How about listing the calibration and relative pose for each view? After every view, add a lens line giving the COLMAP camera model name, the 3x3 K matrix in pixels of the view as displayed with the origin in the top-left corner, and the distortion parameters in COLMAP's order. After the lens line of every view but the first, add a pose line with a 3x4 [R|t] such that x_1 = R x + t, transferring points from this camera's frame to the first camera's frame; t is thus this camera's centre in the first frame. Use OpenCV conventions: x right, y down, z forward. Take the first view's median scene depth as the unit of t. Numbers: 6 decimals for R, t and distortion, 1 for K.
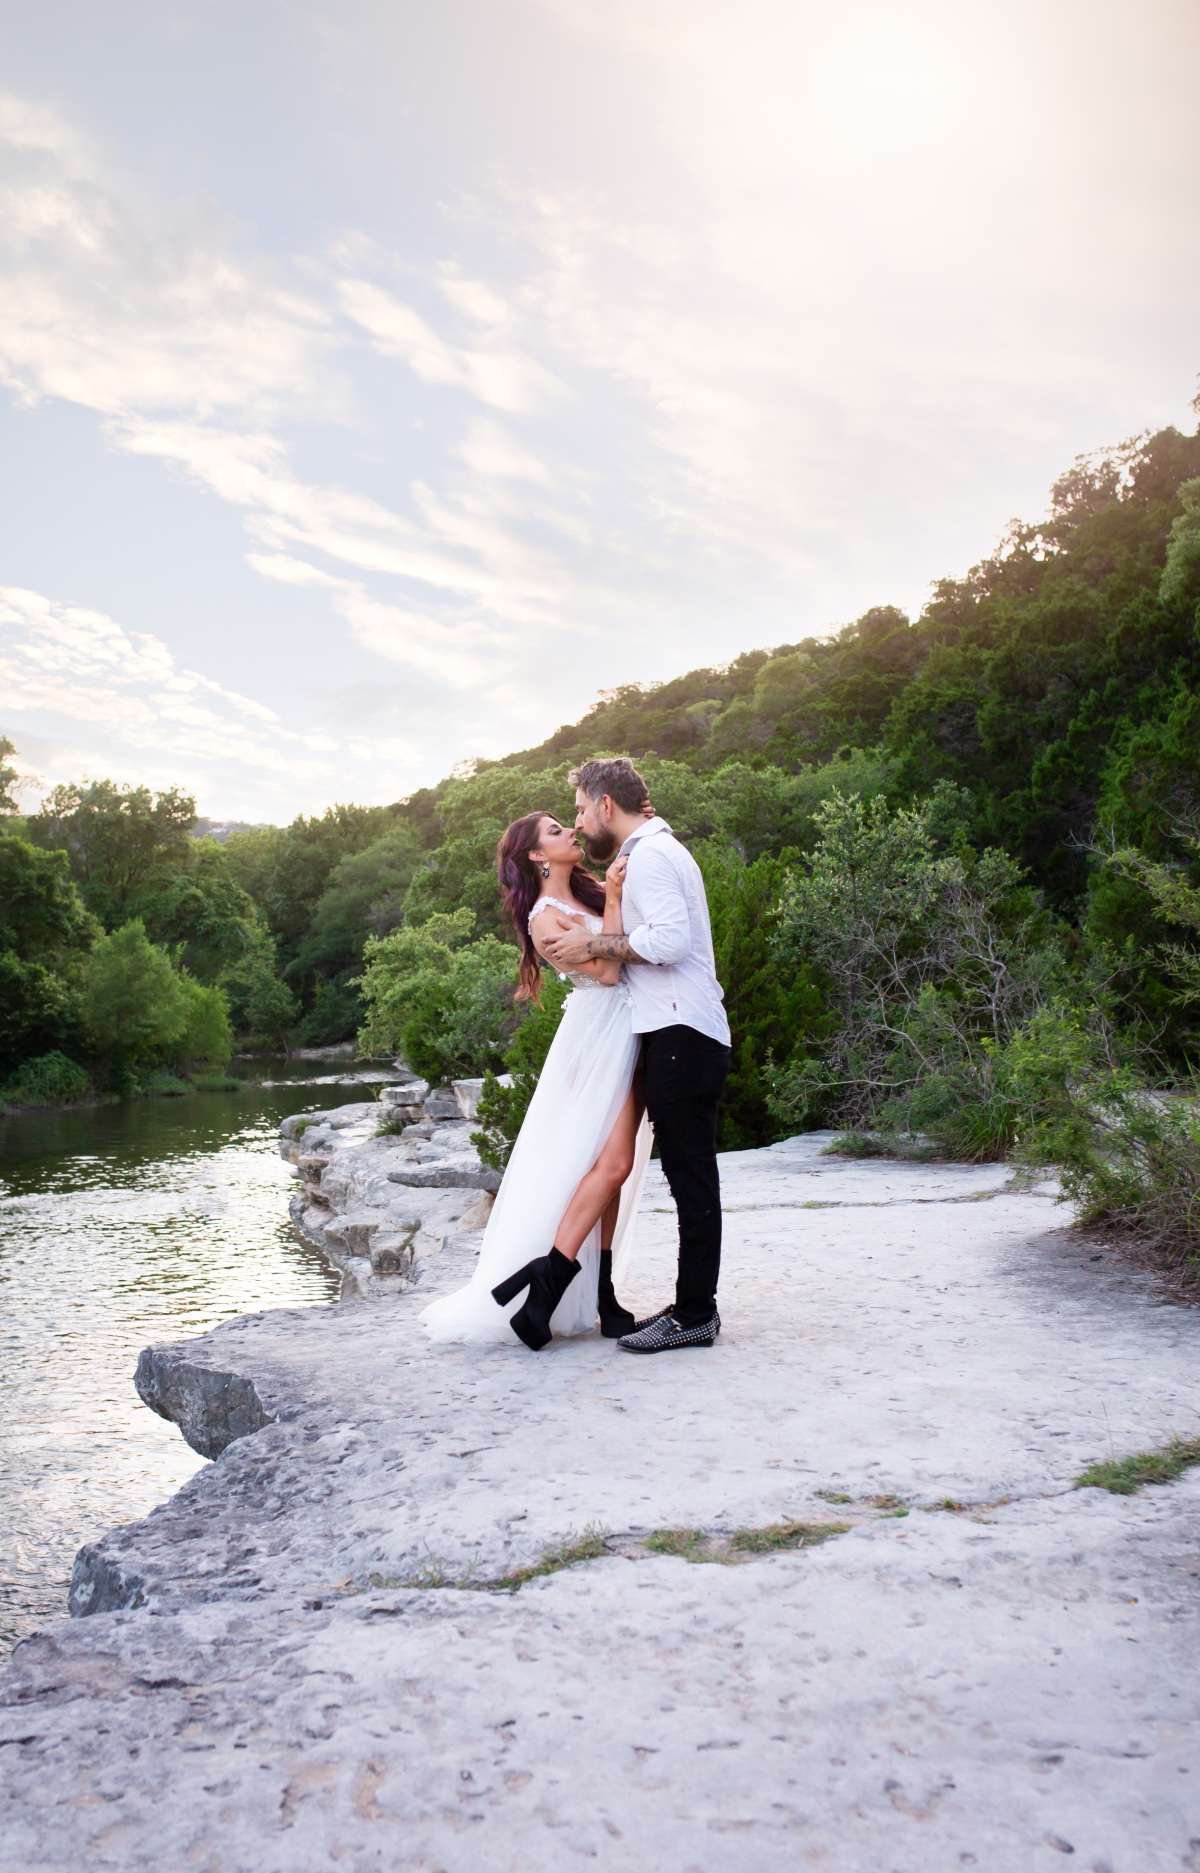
lens RADIAL K [[1865.3, 0, 545.8], [0, 1865.3, 1002.5], [0, 0, 1]] dist [-0.052429, 0.022416]
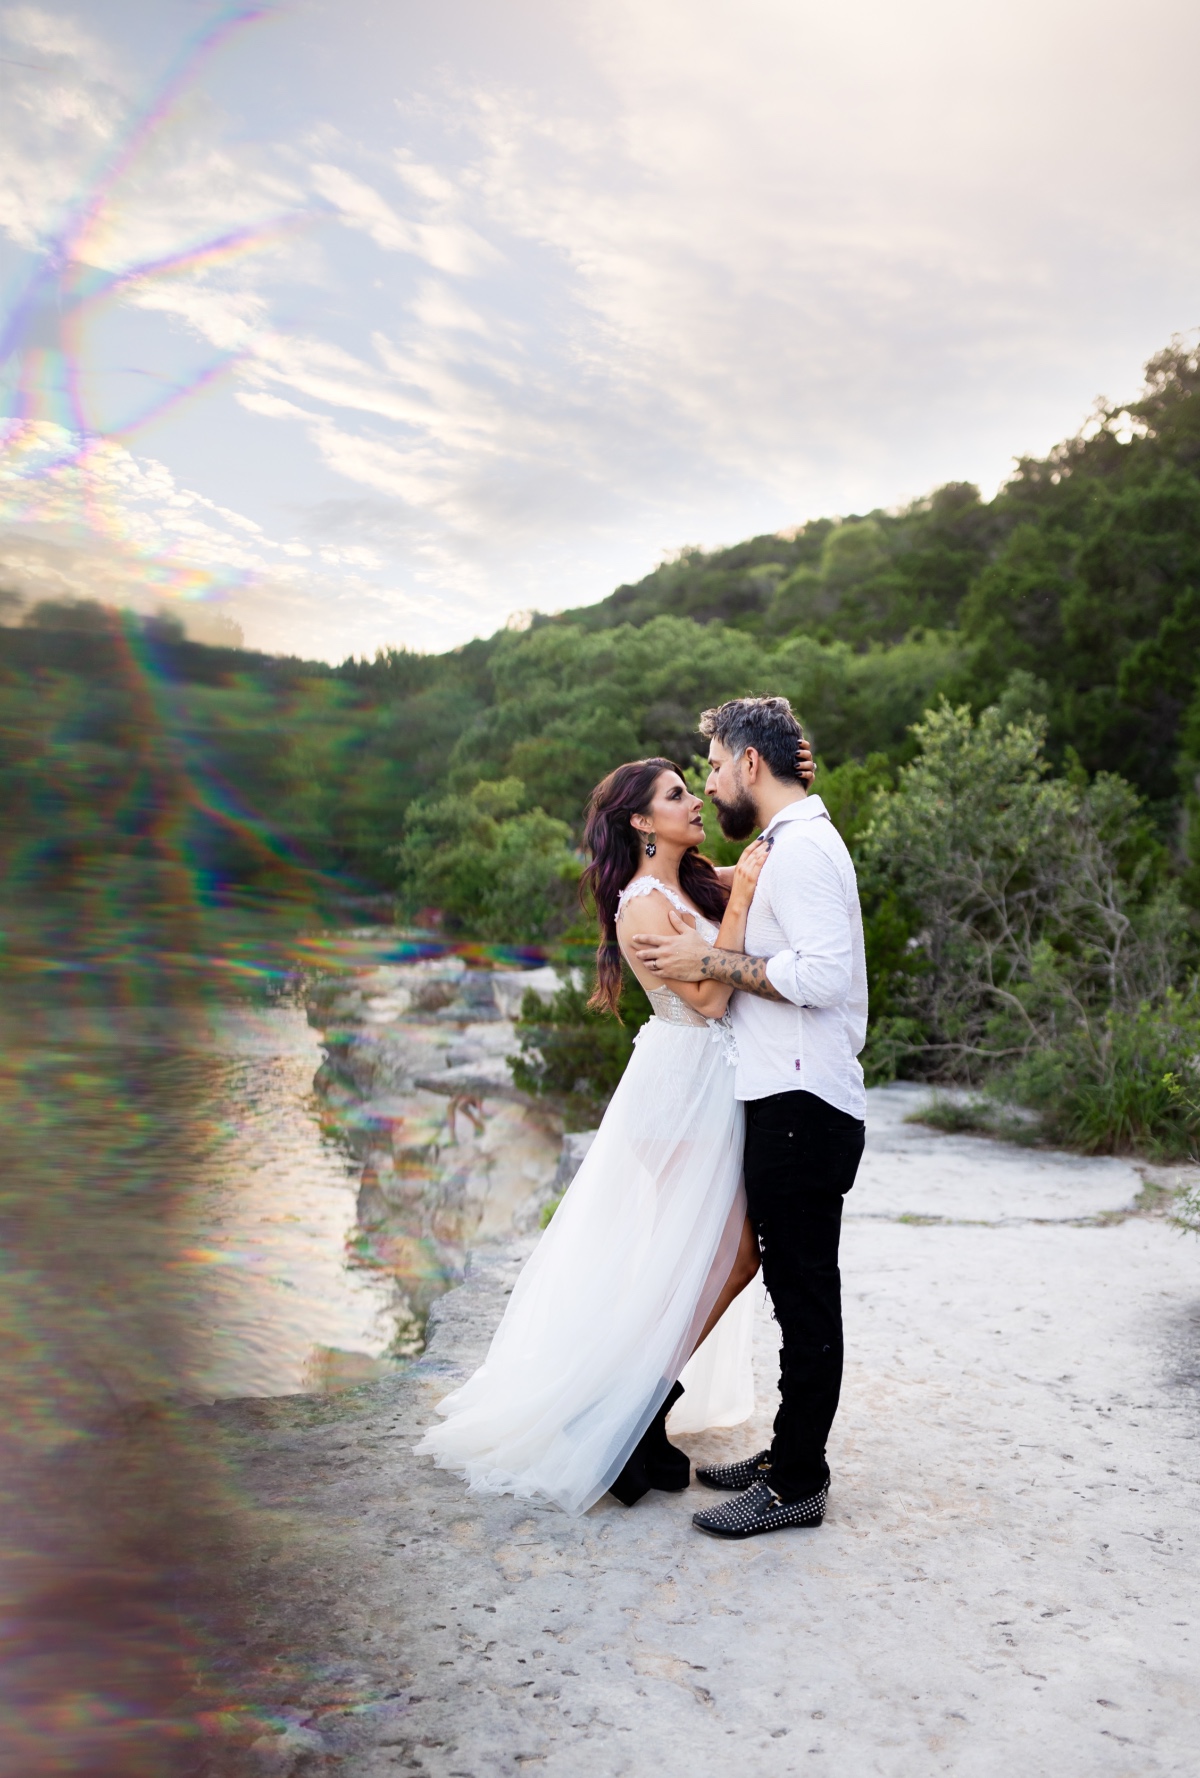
lens RADIAL K [[1846.3, 0, 643.2], [0, 1846.3, 1015.1], [0, 0, 1]] dist [0.003785, -0.015836]
pose [[0.997775, 0.057036, 0.034529, -0.003754], [-0.059733, 0.994766, 0.082905, -0.015772], [-0.029619, -0.084783, 0.995959, 0.064615]]
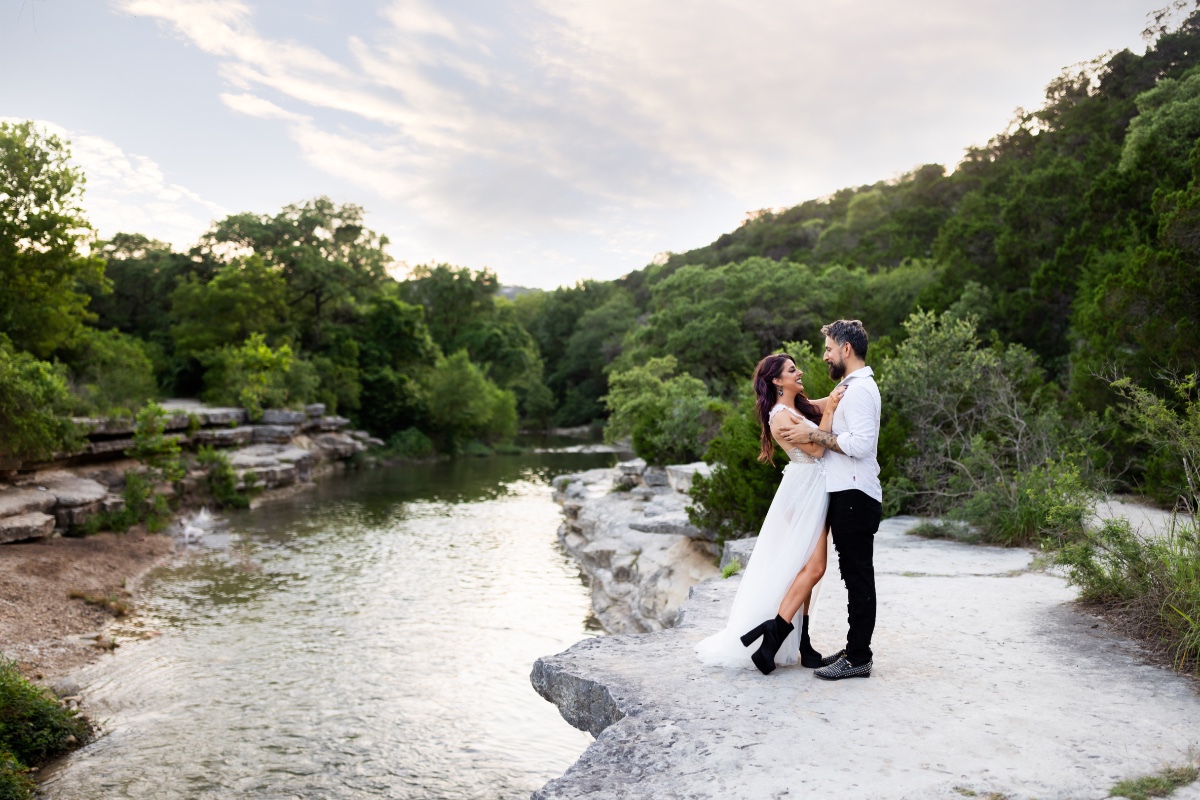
lens RADIAL K [[1149.2, 0, 599.0], [0, 1149.2, 415.5], [0, 0, 1]] dist [0.002644, -0.007473]
pose [[0.995323, 0.033396, -0.090643, -0.015380], [-0.032138, 0.999366, 0.015308, -0.013988], [0.091097, -0.012323, 0.995766, -0.015477]]
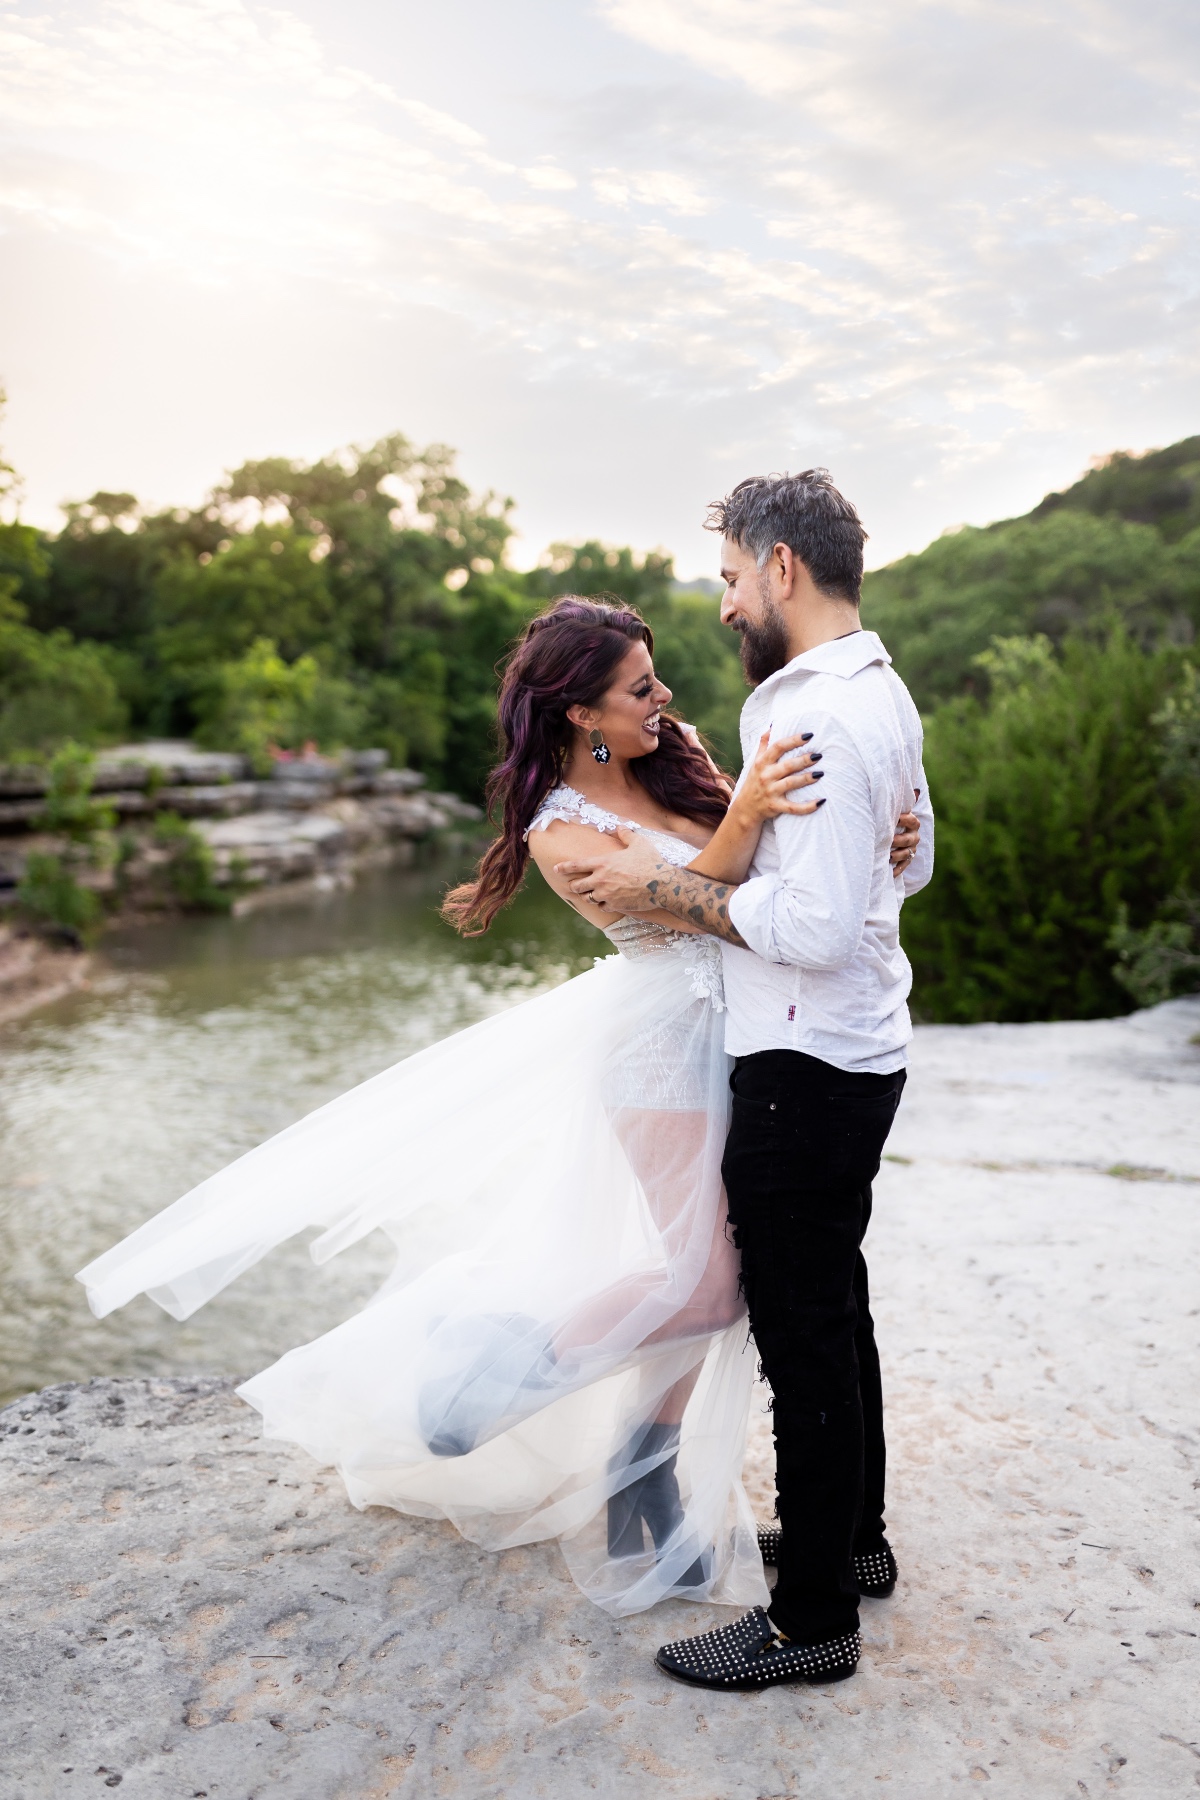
lens RADIAL K [[1723.8, 0, 600.0], [0, 1723.8, 900.0], [0, 0, 1]] dist [0.002644, -0.007473]
pose [[0.969945, 0.068058, -0.233612, 0.034862], [-0.047415, 0.994548, 0.092874, -0.014586], [0.238659, -0.079006, 0.967884, 0.121772]]
